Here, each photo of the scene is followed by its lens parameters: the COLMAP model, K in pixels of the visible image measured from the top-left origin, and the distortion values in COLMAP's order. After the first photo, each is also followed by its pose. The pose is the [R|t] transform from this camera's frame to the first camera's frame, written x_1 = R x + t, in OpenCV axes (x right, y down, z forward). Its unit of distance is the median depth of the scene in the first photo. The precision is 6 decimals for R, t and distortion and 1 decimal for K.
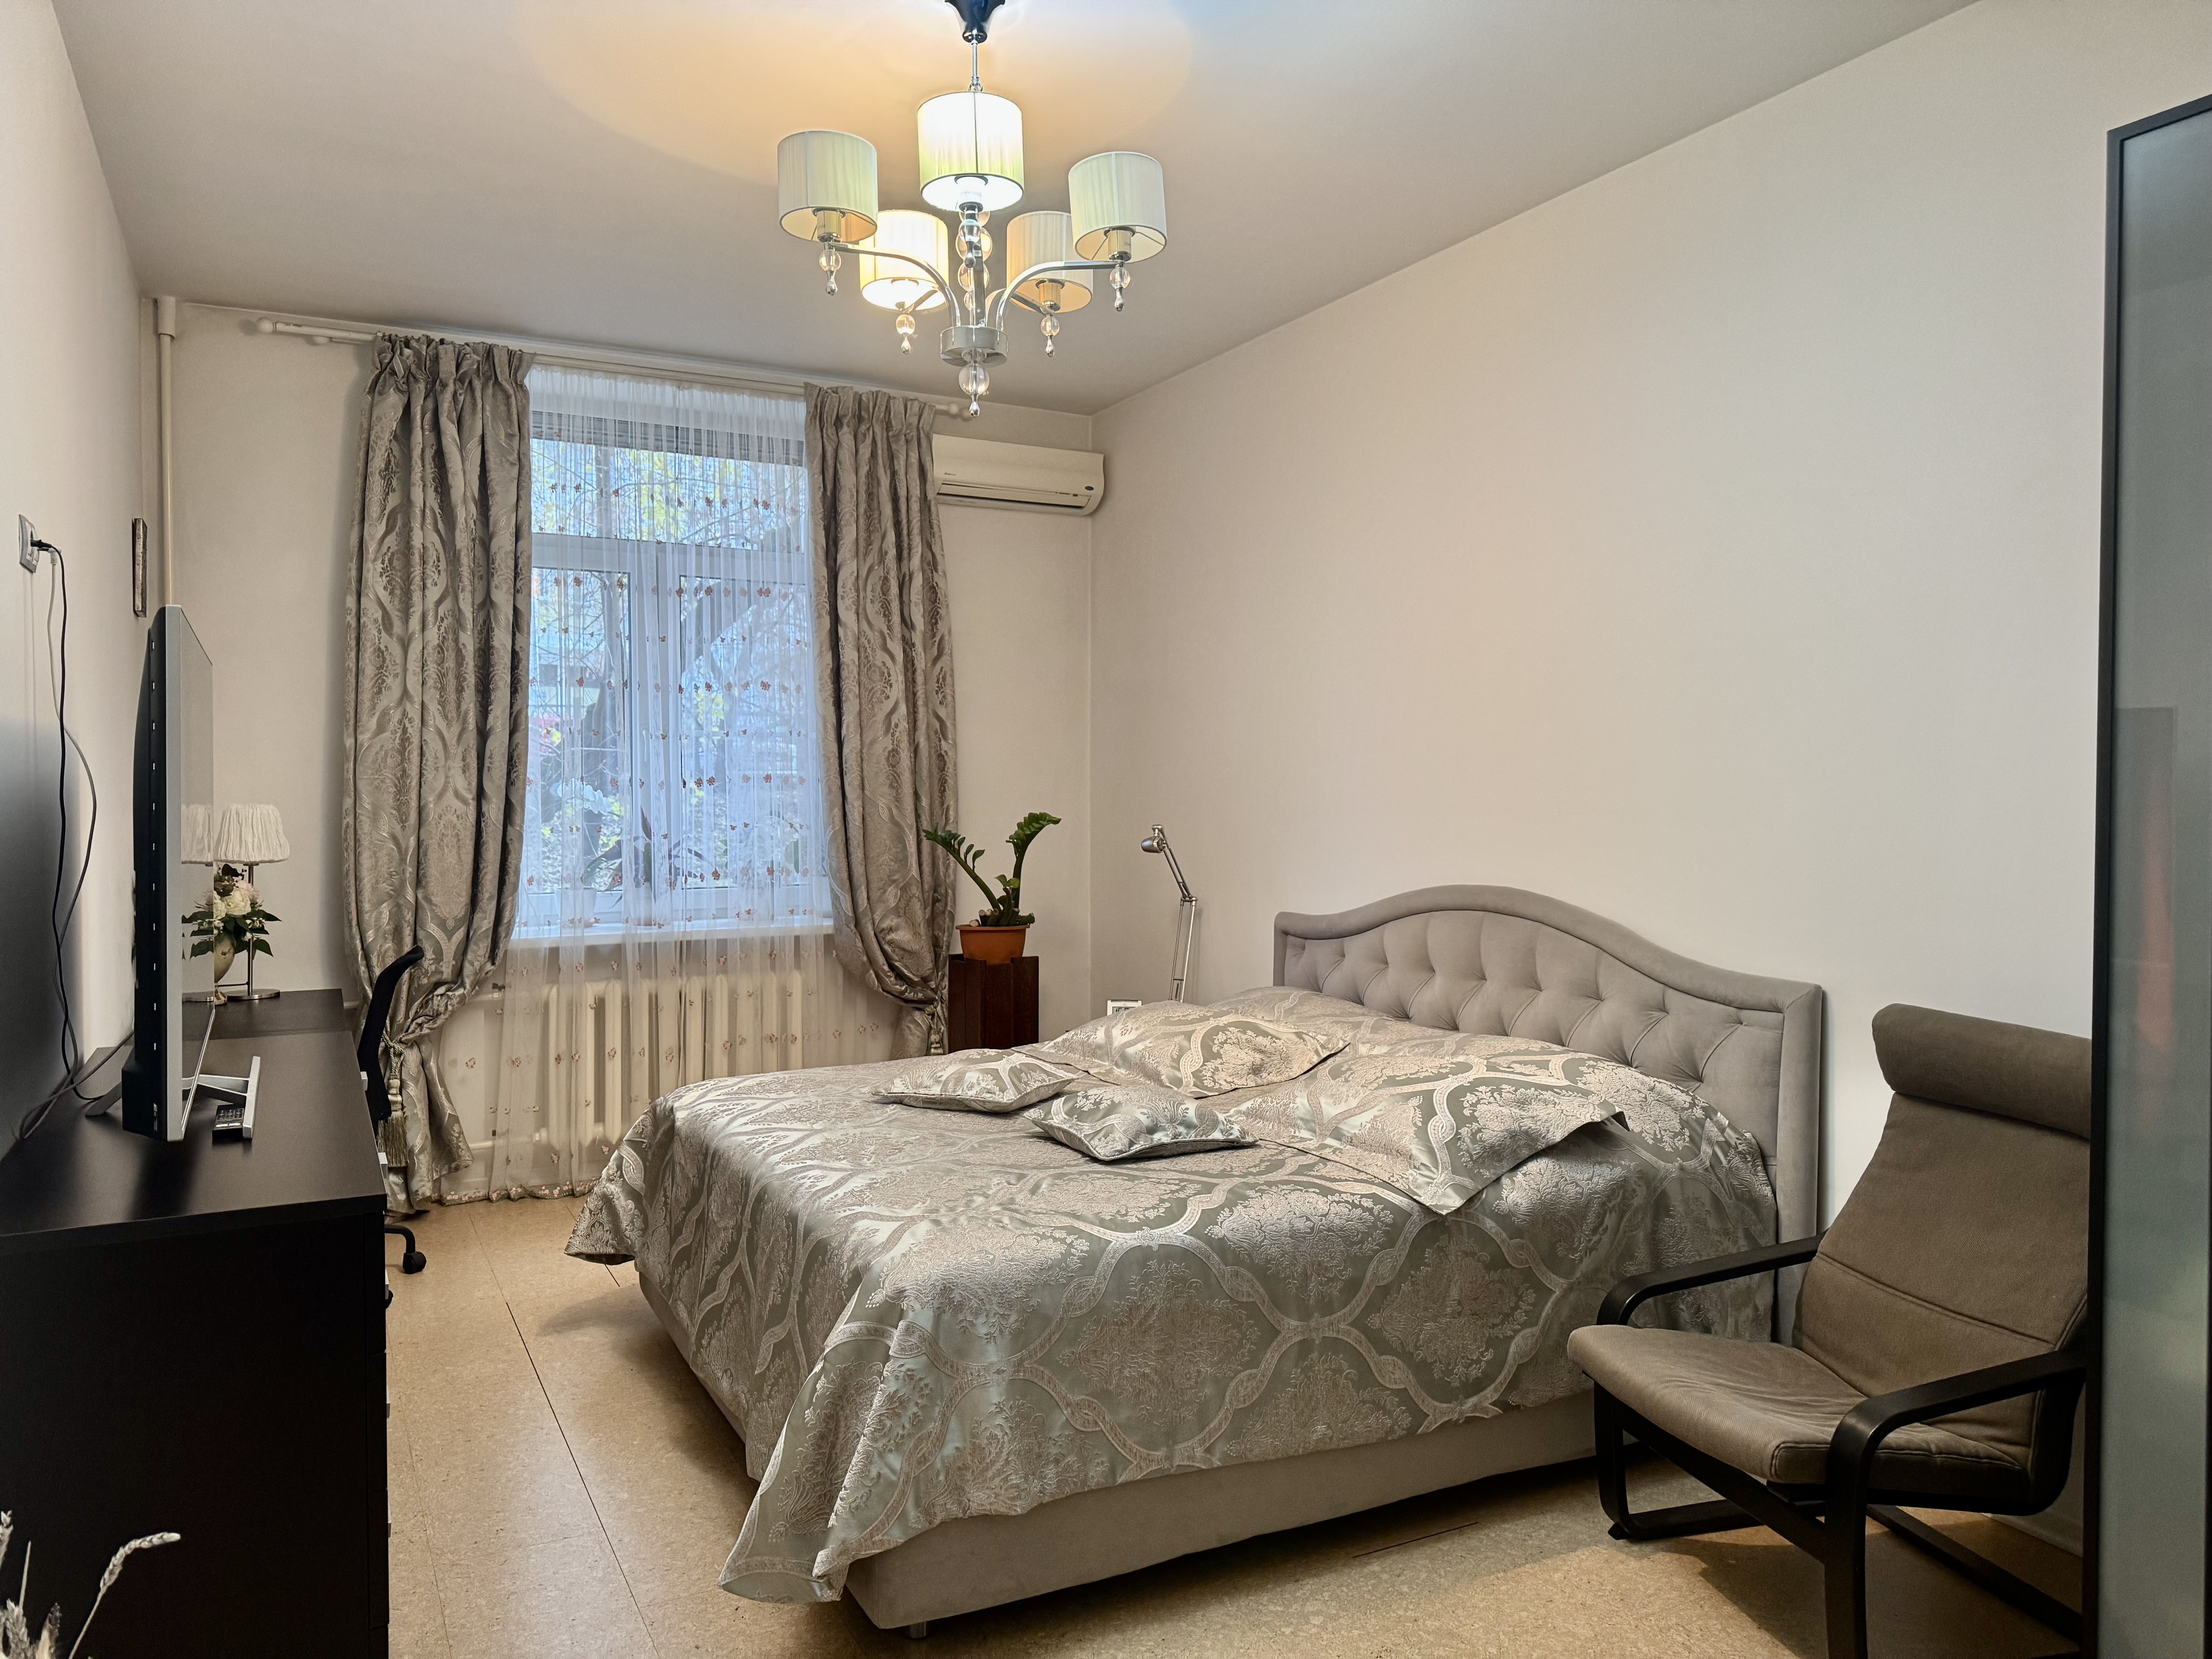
lens RADIAL K [[1570.0, 0, 1106.0], [0, 1570.0, 829.5], [0, 0, 1]] dist [0.008742, -0.003402]
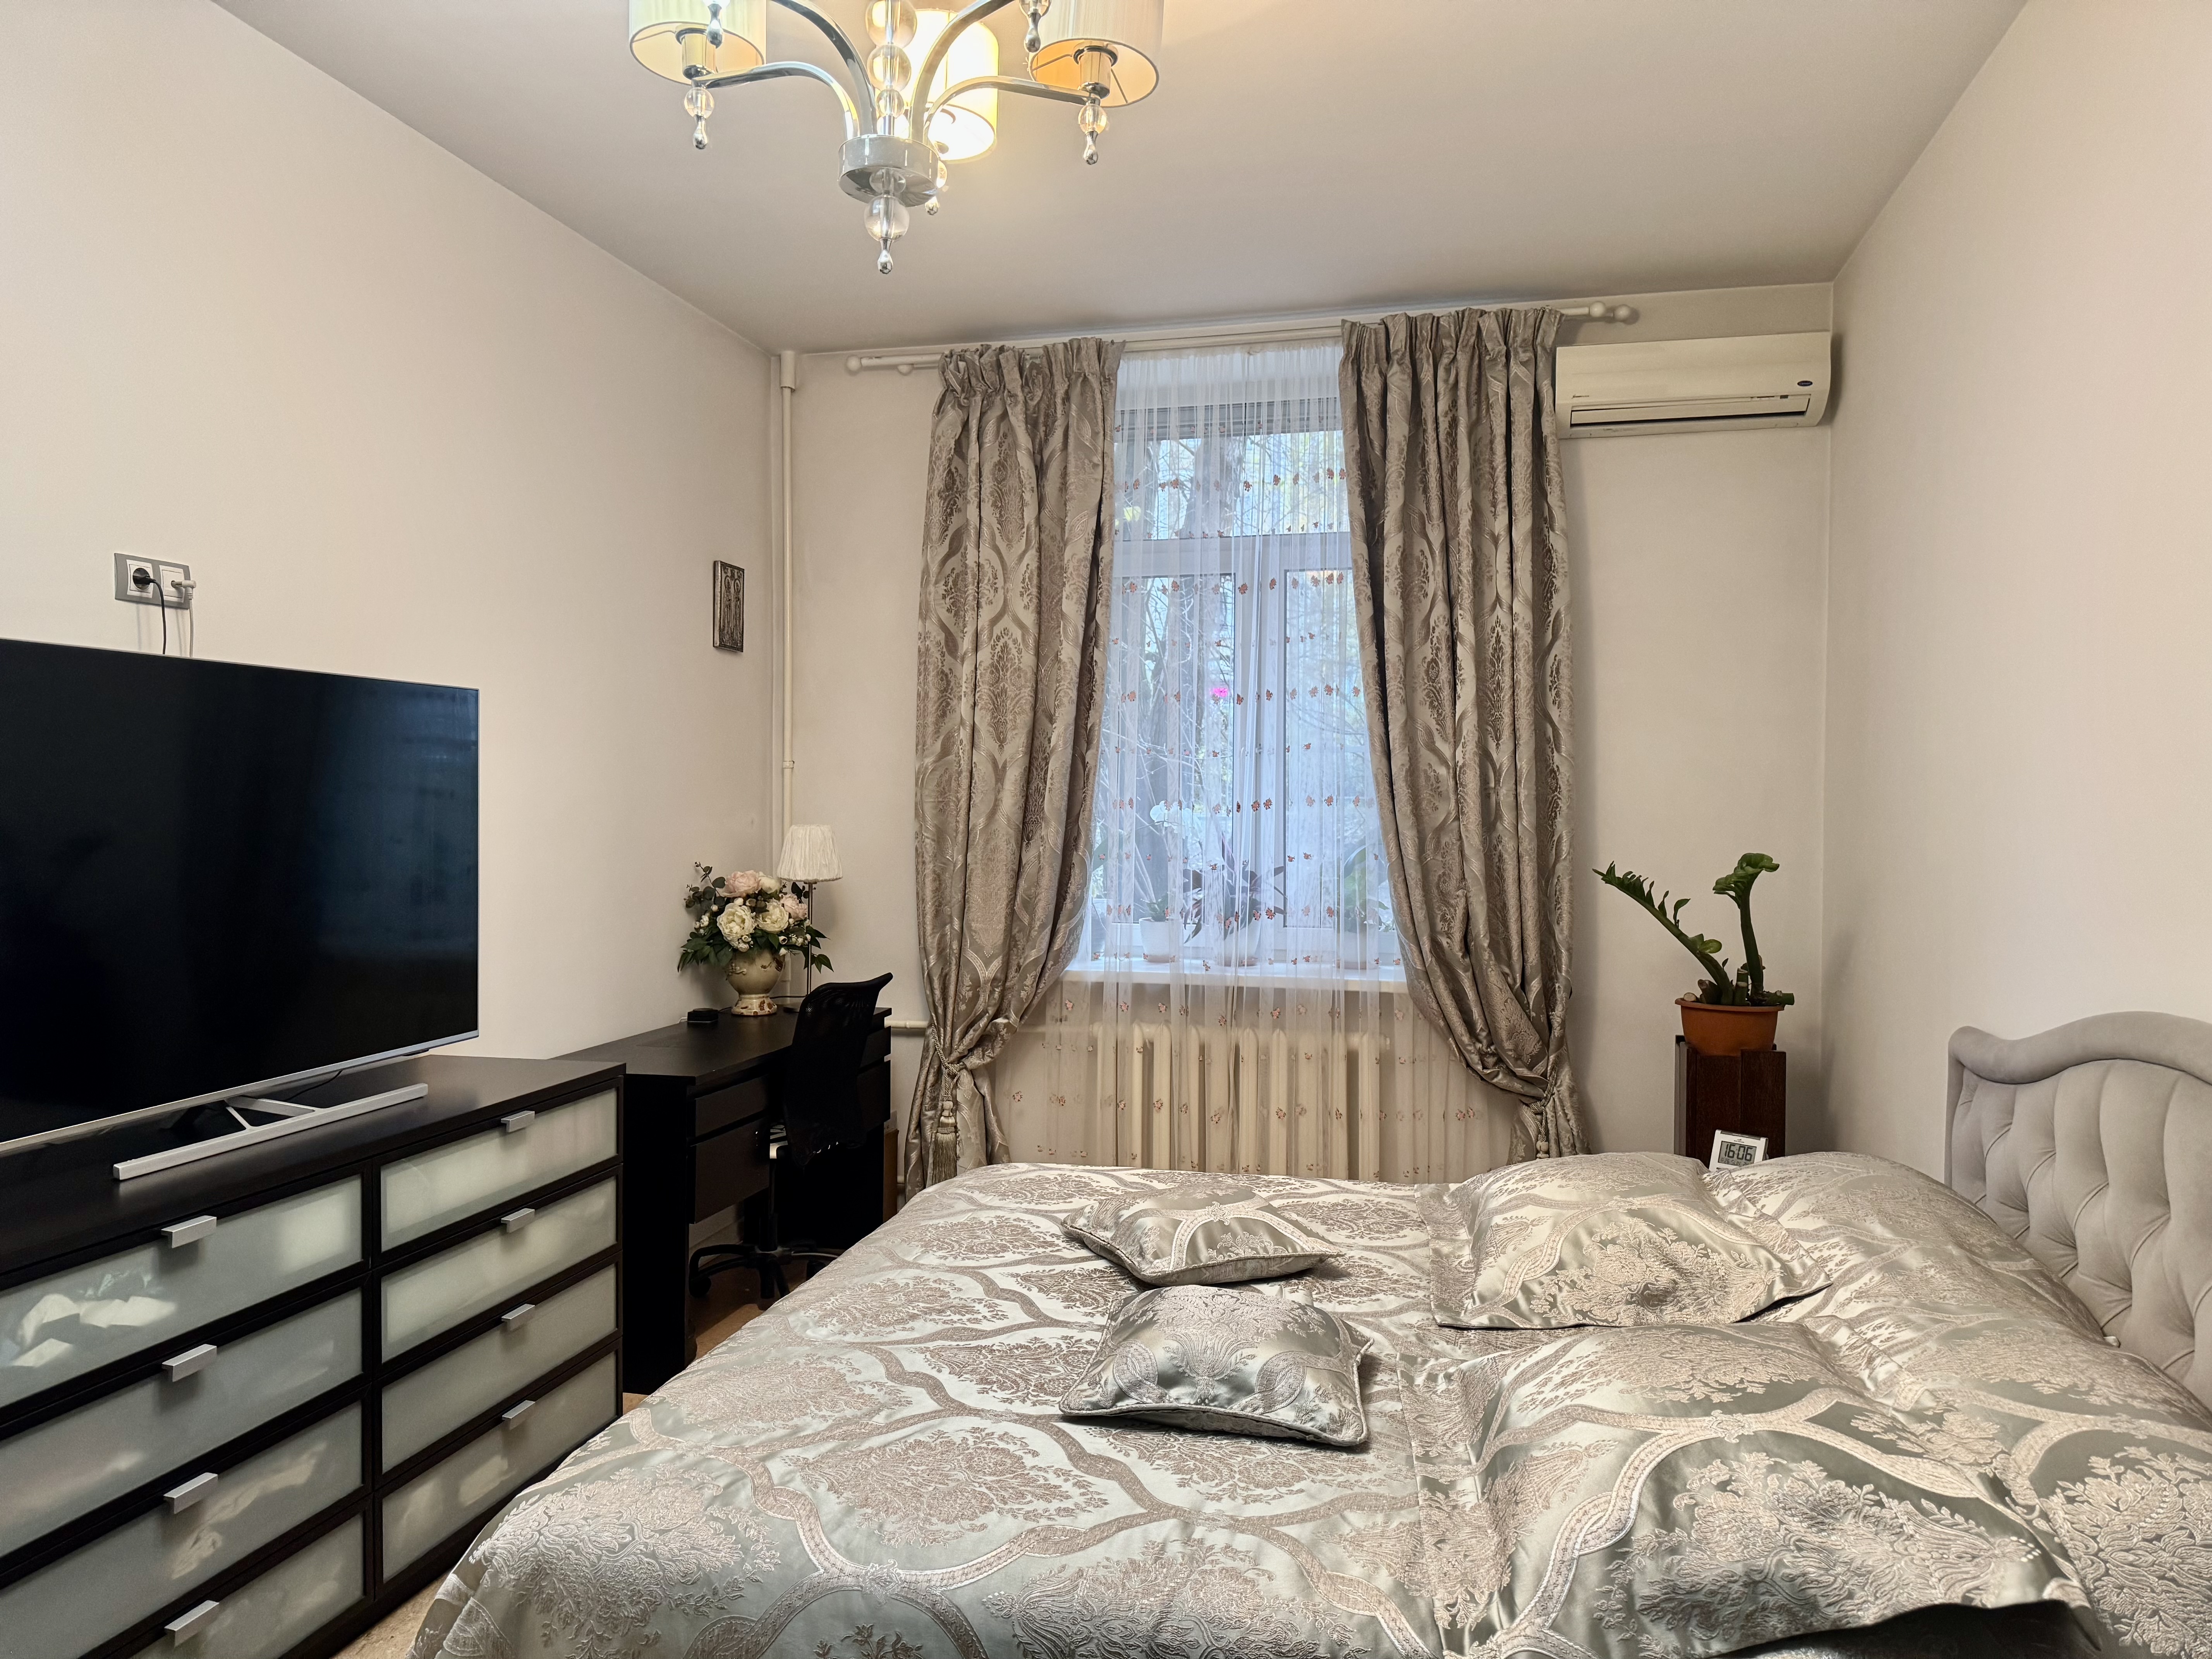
lens RADIAL K [[1574.4, 0, 1106.0], [0, 1574.4, 829.5], [0, 0, 1]] dist [0.106171, -0.111492]
pose [[0.753508, 0.018369, -0.657182, 0.262734], [-0.018146, 0.999810, 0.007141, -0.022652], [0.657188, 0.006544, 0.753698, 0.300073]]
